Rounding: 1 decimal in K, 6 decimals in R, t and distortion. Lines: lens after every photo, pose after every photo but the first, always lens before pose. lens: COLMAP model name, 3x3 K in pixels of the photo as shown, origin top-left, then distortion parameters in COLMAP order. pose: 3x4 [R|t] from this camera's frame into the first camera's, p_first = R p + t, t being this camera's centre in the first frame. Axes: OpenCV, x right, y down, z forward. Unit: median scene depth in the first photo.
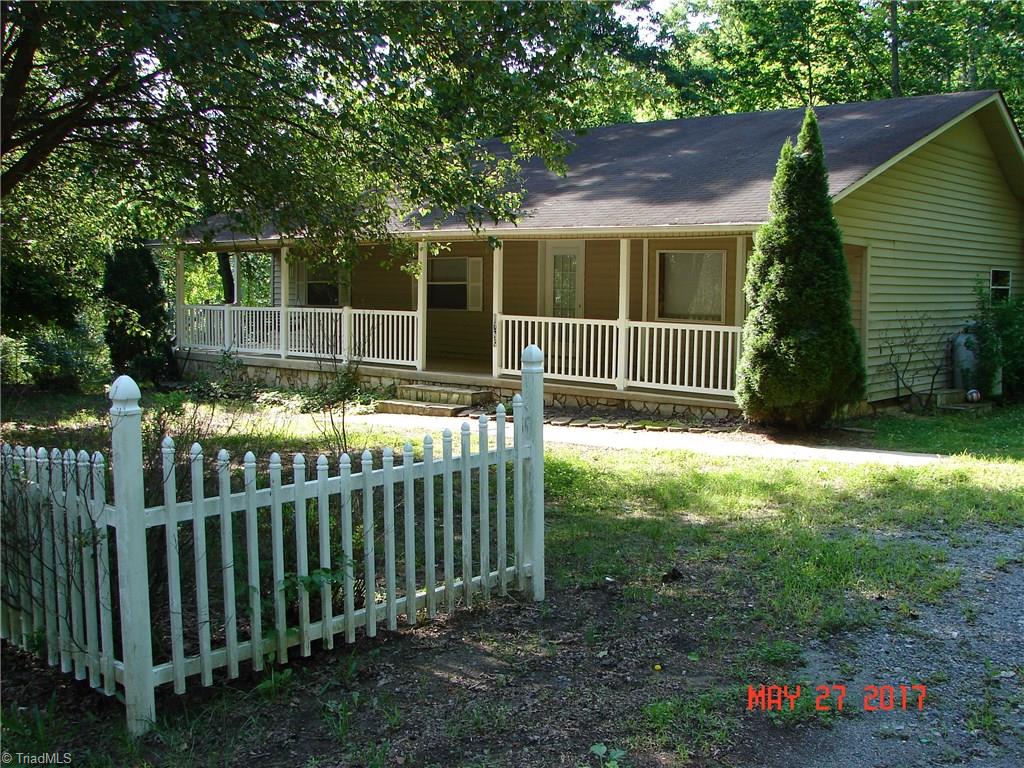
lens RADIAL K [[1106.4, 0, 512.0], [0, 1106.4, 384.0], [0, 0, 1]] dist [-0.225072, 0.294527]
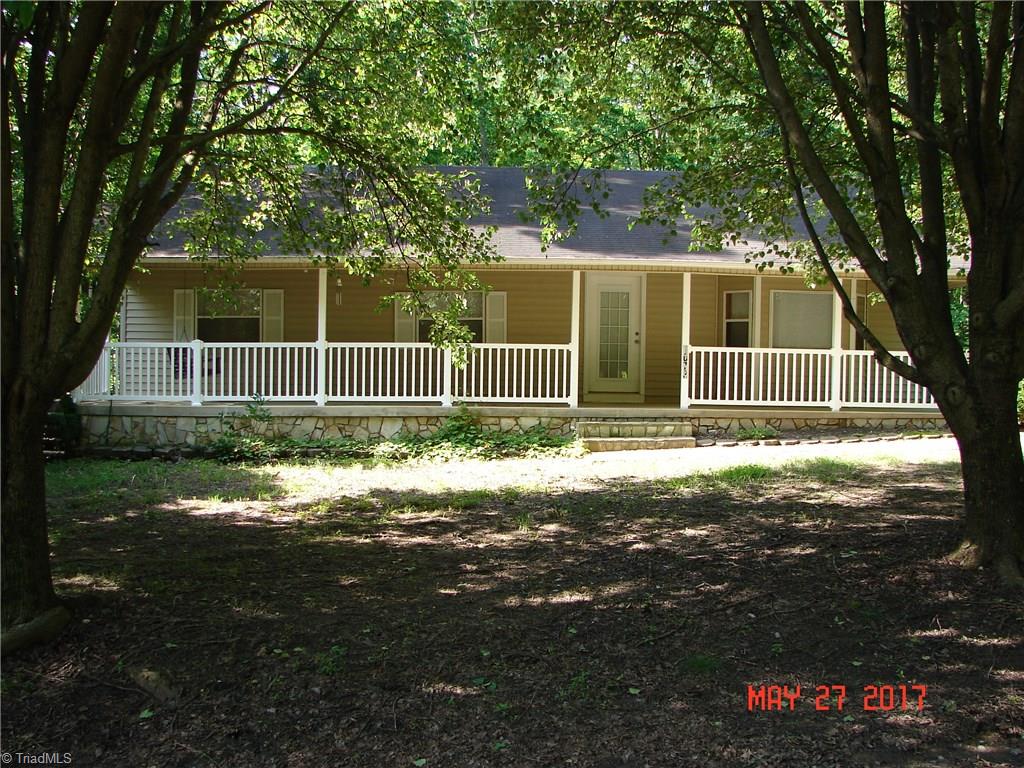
lens RADIAL K [[814.2, 0, 512.0], [0, 814.2, 411.6], [0, 0, 1]] dist [-0.208881, 0.080101]
pose [[0.744852, -0.091440, 0.660935, -0.581112], [0.062935, 0.995777, 0.066839, -0.058122], [-0.664256, -0.008189, 0.747461, 0.517372]]
